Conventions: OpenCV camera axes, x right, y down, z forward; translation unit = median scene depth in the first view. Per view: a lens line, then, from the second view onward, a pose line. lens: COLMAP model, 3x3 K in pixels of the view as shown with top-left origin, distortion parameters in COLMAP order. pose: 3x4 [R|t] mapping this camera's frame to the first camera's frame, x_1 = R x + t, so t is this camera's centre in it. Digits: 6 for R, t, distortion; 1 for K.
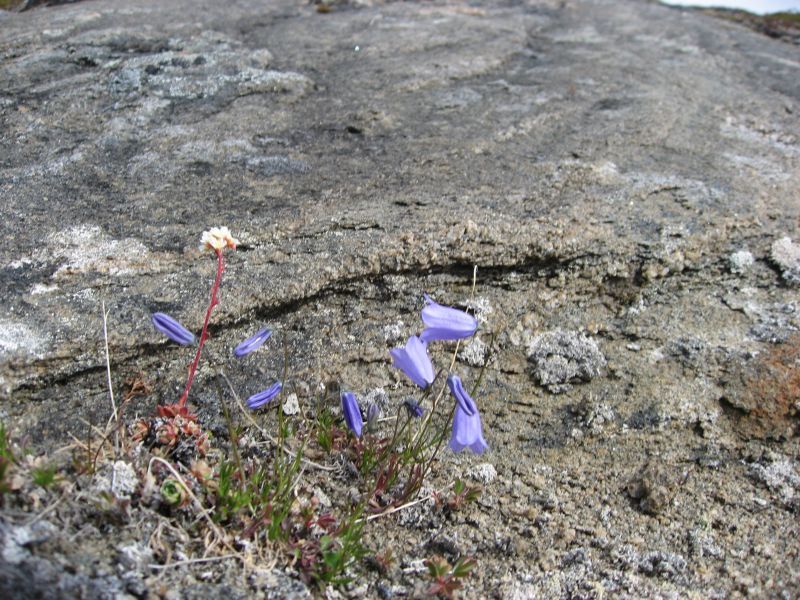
lens RADIAL K [[816.0, 0, 400.0], [0, 816.0, 300.0], [0, 0, 1]] dist [-0.151768, 0.107986]
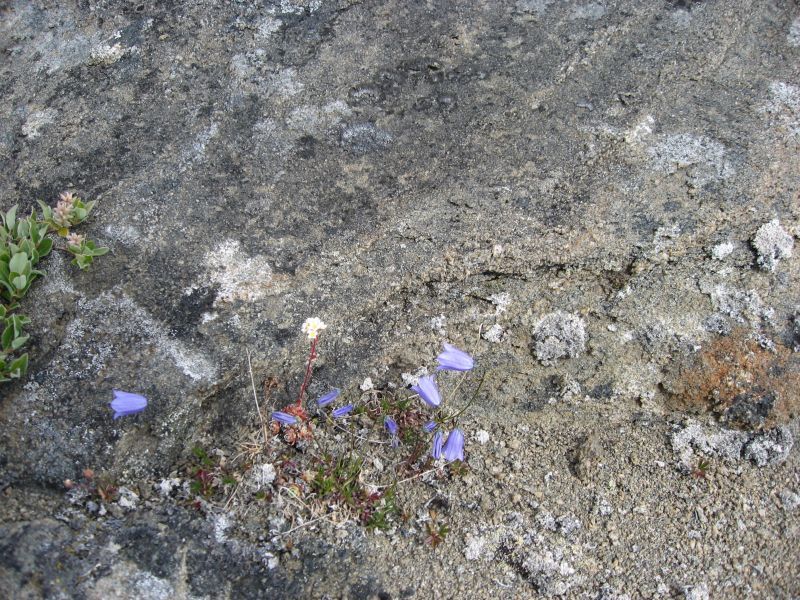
lens RADIAL K [[816.0, 0, 400.0], [0, 816.0, 300.0], [0, 0, 1]] dist [-0.151768, 0.107986]
pose [[0.982590, 0.076474, -0.169317, 0.167854], [0.018007, 0.867864, 0.496476, -0.713046], [0.184912, -0.490882, 0.851377, -0.246211]]
